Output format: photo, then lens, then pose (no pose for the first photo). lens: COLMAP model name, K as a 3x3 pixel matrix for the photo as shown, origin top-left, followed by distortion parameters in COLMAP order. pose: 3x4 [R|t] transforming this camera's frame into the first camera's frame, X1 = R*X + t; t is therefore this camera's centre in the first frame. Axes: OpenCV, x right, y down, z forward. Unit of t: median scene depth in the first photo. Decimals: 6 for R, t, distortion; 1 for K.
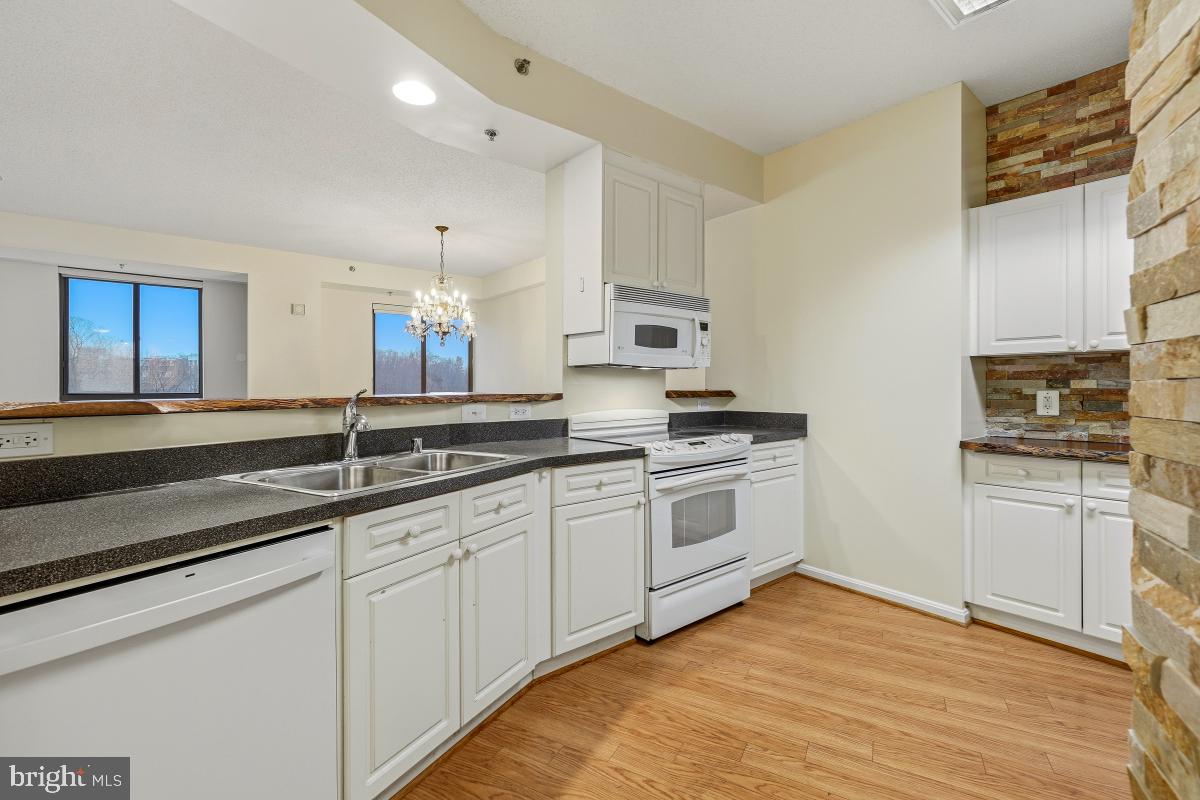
lens RADIAL K [[521.1, 0, 599.8], [0, 521.1, 384.3], [0, 0, 1]] dist [-0.003072, 0.000089]
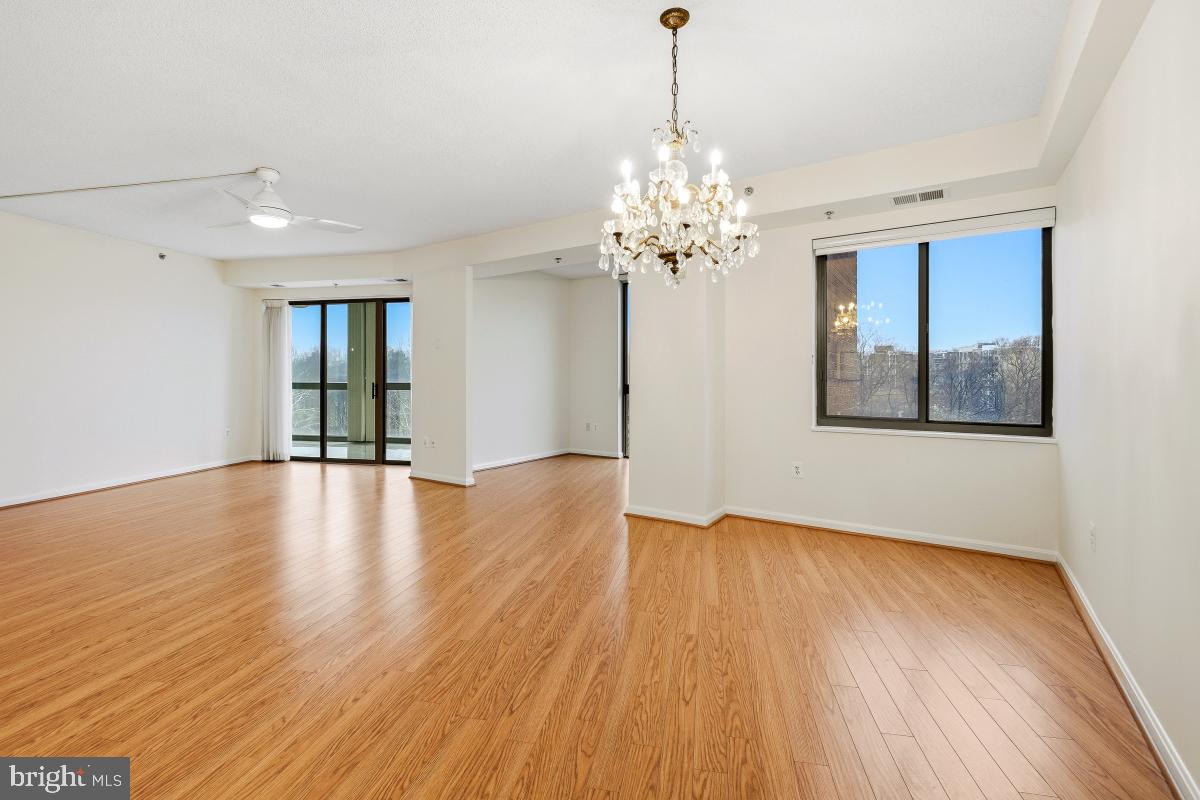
lens RADIAL K [[529.0, 0, 598.4], [0, 529.0, 378.4], [0, 0, 1]] dist [-0.001843, 0.000733]
pose [[0.292388, 0.001829, -0.956298, 0.197408], [0.001529, 0.999996, 0.002380, 0.002923], [0.956298, -0.002158, 0.292385, 1.533929]]
